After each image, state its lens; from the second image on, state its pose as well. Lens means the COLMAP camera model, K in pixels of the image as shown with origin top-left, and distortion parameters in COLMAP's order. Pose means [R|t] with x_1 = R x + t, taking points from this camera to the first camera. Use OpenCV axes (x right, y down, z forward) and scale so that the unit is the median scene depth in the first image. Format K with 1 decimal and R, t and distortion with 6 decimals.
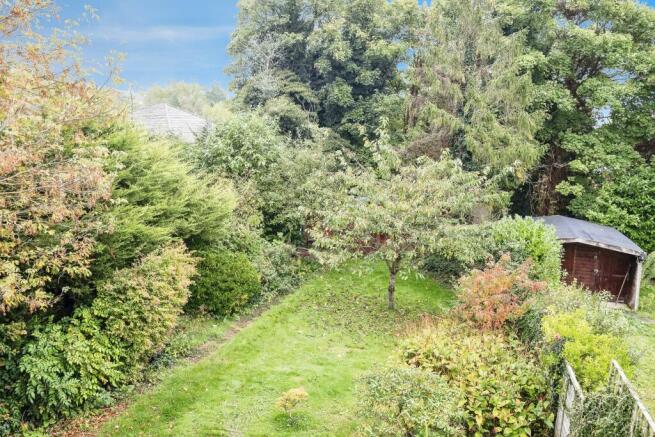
lens RADIAL K [[534.2, 0, 327.5], [0, 534.2, 218.5], [0, 0, 1]] dist [0.004719, 0.003679]
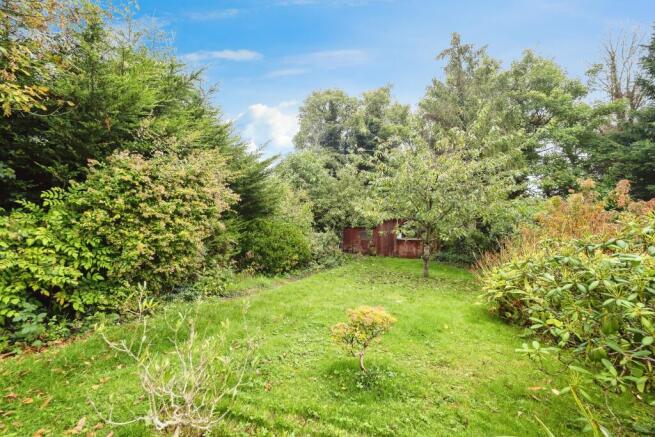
lens RADIAL K [[277.9, 0, 326.7], [0, 277.9, 214.3], [0, 0, 1]] dist [-0.002292, -0.000216]
pose [[0.997139, -0.013119, -0.074447, -0.045869], [-0.001596, 0.980953, -0.194238, 0.163184], [0.075577, 0.193801, 0.978125, 0.416890]]
